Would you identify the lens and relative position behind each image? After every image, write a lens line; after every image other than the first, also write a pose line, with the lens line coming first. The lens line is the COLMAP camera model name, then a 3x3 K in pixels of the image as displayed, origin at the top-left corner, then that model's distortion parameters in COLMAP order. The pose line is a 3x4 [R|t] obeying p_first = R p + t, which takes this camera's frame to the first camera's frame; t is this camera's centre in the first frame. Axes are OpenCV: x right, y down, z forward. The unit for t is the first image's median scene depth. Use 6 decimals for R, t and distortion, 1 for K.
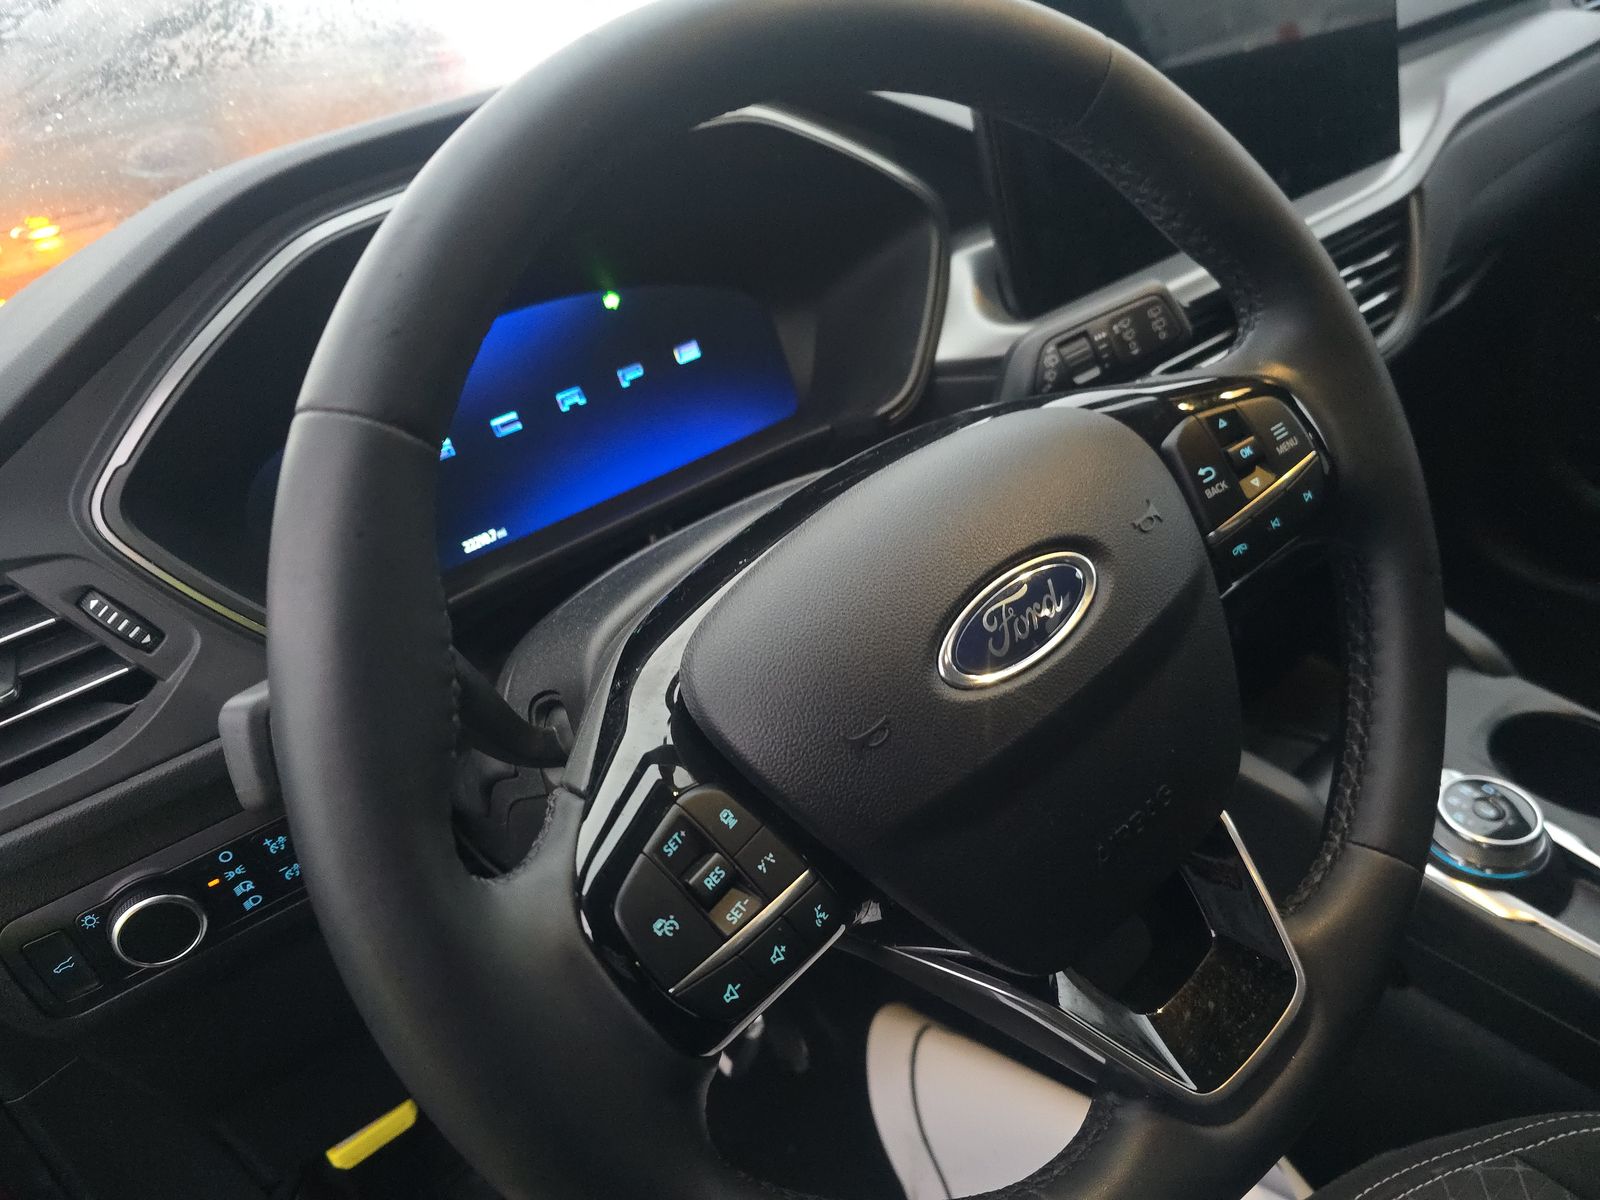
lens RADIAL K [[1100.0, 0, 800.0], [0, 1100.0, 600.0], [0, 0, 1]] dist [0.063595, -0.094759]
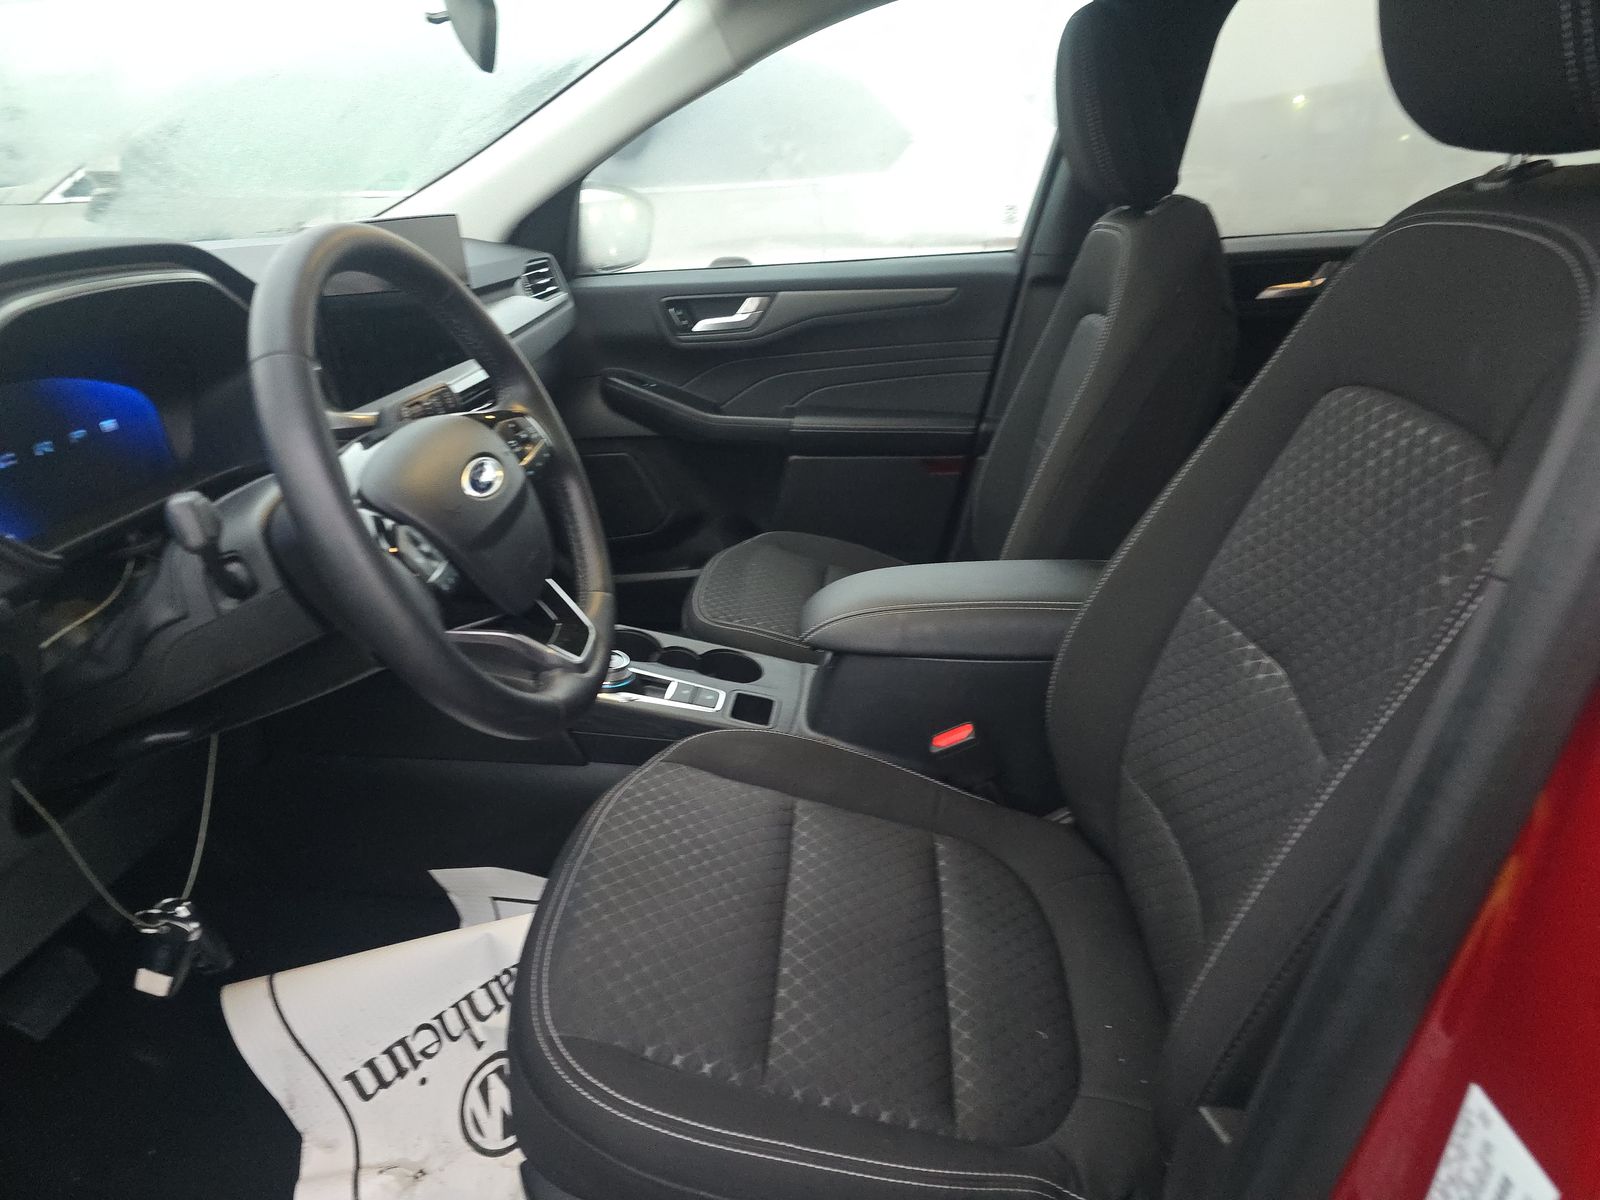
lens RADIAL K [[1100.0, 0, 800.0], [0, 1100.0, 600.0], [0, 0, 1]] dist [0.063595, -0.094759]
pose [[0.638867, -0.073426, 0.765805, -1.140414], [0.238105, 0.965430, -0.106070, 0.640647], [-0.731543, 0.250107, 0.634264, -0.944243]]
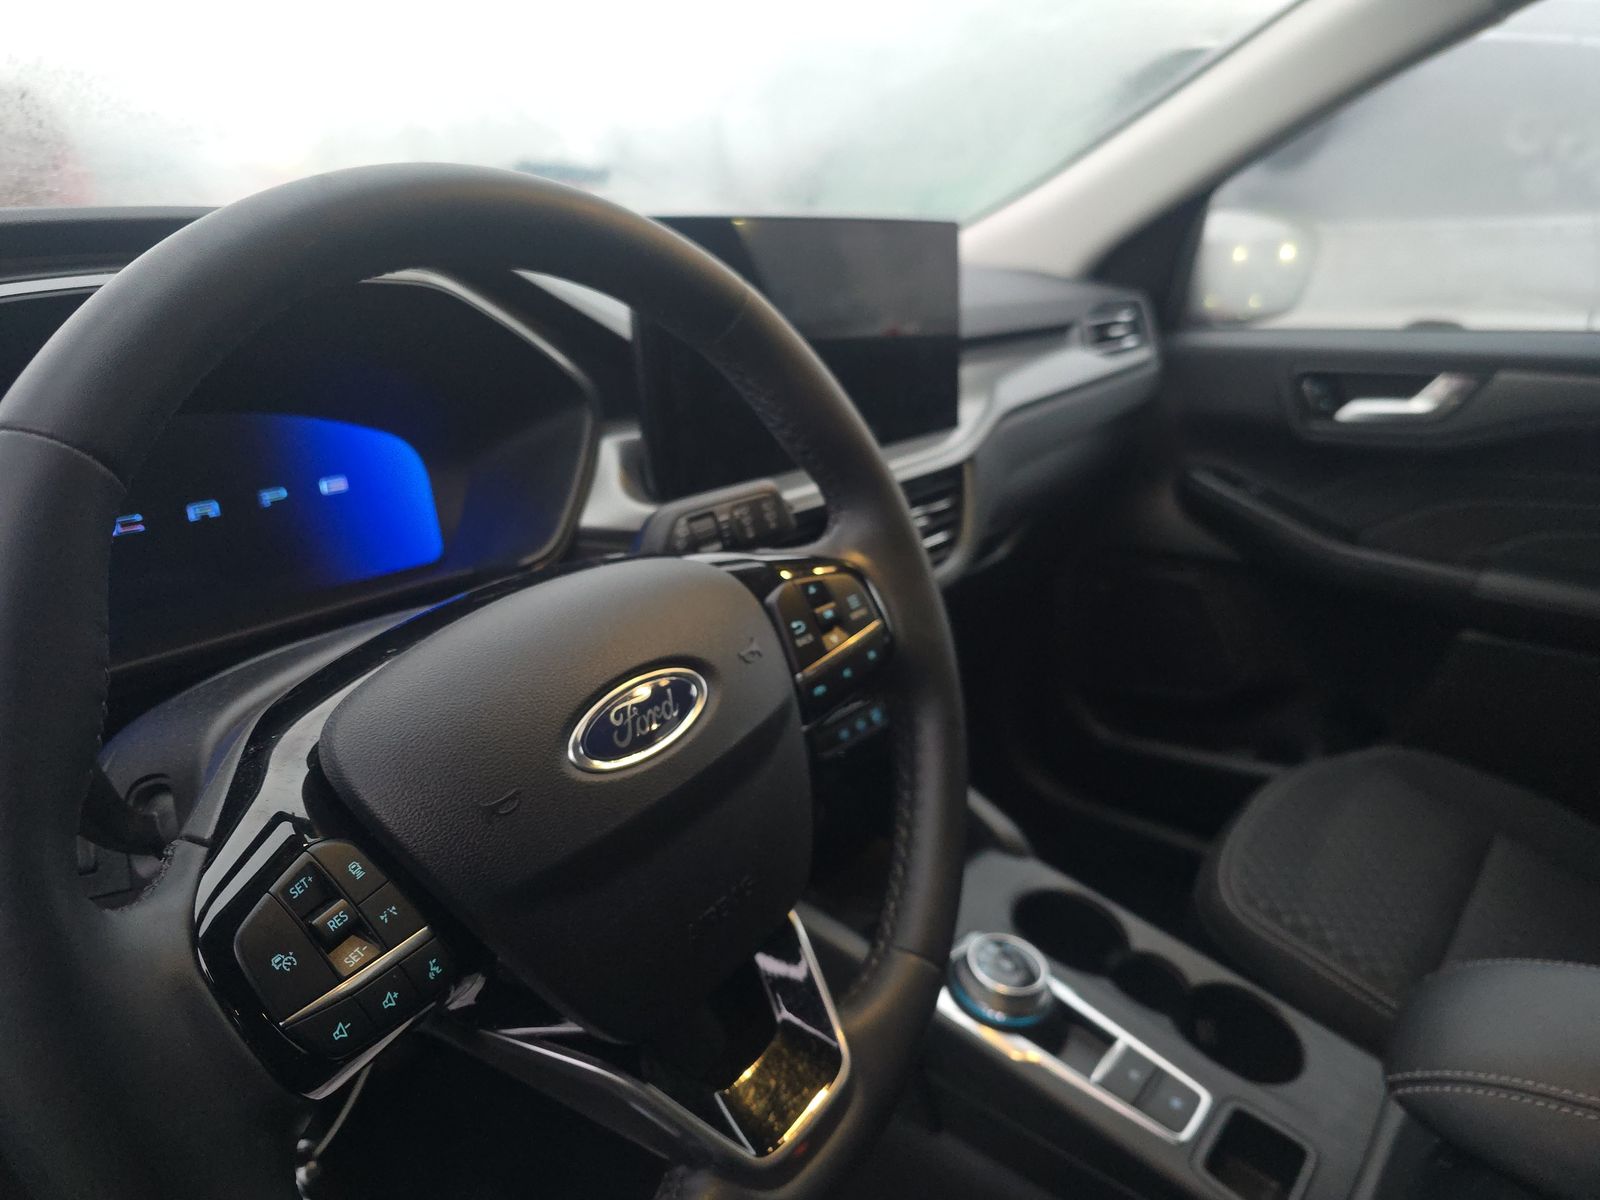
lens RADIAL K [[1100.0, 0, 800.0], [0, 1100.0, 600.0], [0, 0, 1]] dist [0.063595, -0.094759]
pose [[0.937419, 0.123078, 0.325727, -0.034625], [-0.059158, 0.978142, -0.199346, 0.101289], [-0.343142, 0.167602, 0.924210, -0.140634]]
